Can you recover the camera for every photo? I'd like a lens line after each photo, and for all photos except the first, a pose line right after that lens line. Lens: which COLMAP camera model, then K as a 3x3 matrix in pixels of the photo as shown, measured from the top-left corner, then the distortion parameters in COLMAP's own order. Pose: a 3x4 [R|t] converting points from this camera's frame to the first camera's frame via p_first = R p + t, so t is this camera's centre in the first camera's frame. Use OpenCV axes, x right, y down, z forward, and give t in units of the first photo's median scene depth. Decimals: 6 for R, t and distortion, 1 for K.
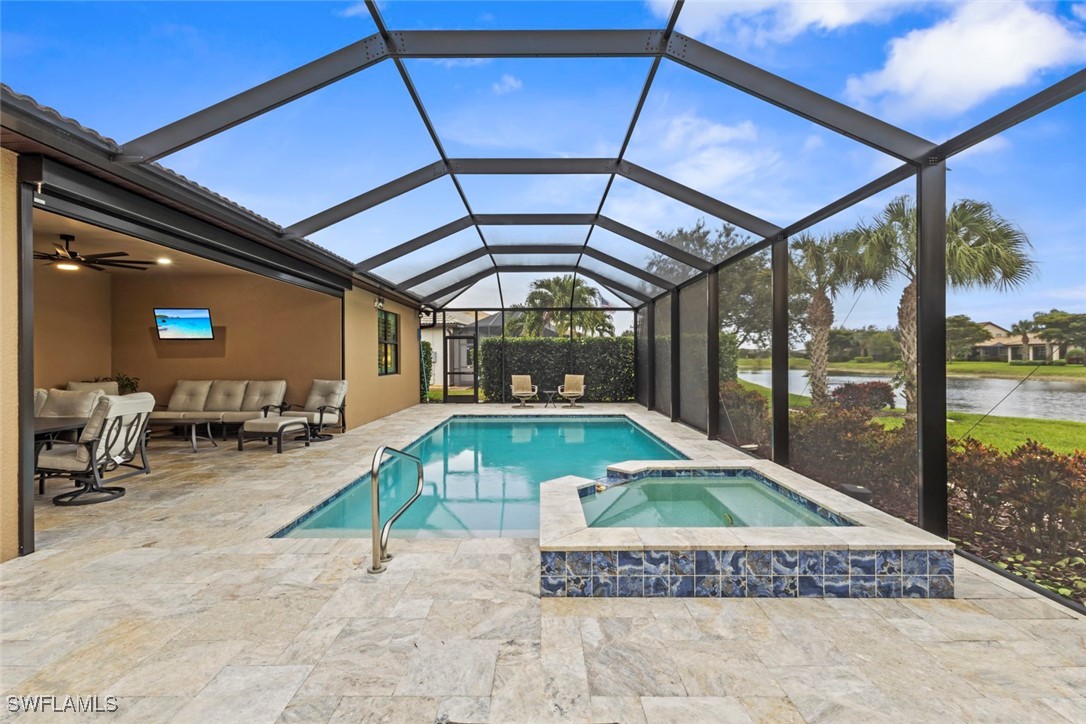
lens RADIAL K [[499.3, 0, 539.8], [0, 499.3, 356.2], [0, 0, 1]] dist [-0.001038, -0.000342]
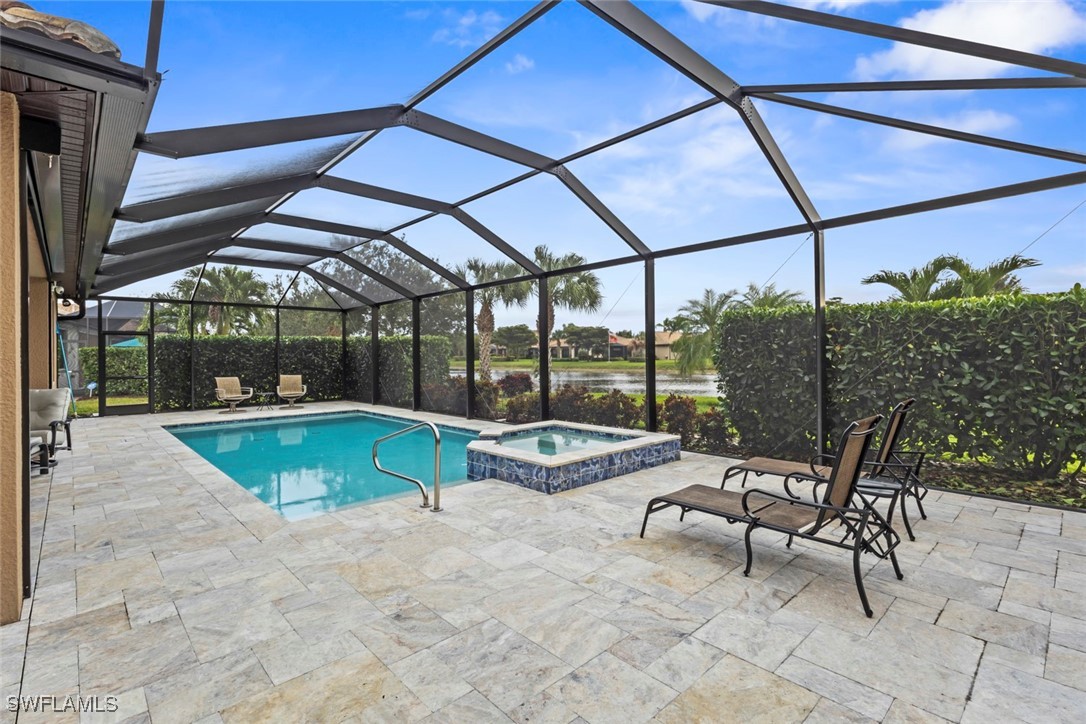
lens RADIAL K [[499.3, 0, 539.8], [0, 499.3, 356.2], [0, 0, 1]] dist [-0.001038, -0.000342]
pose [[0.730344, -0.004555, 0.683064, -0.719037], [0.004205, 0.999989, 0.002173, 0.000447], [-0.683067, 0.001285, 0.730355, -0.139896]]
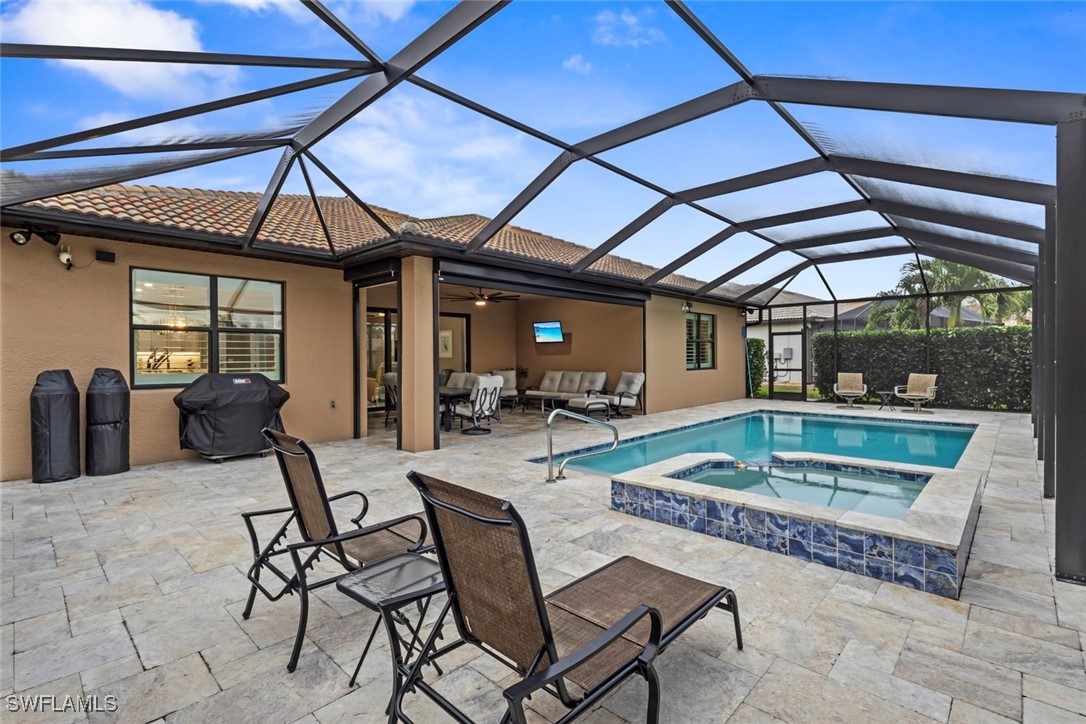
lens RADIAL K [[499.3, 0, 539.8], [0, 499.3, 356.2], [0, 0, 1]] dist [-0.001038, -0.000342]
pose [[0.724238, -0.000836, -0.689549, 0.542734], [0.005642, 0.999973, 0.004713, -0.001146], [0.689527, -0.007304, 0.724223, -0.160230]]
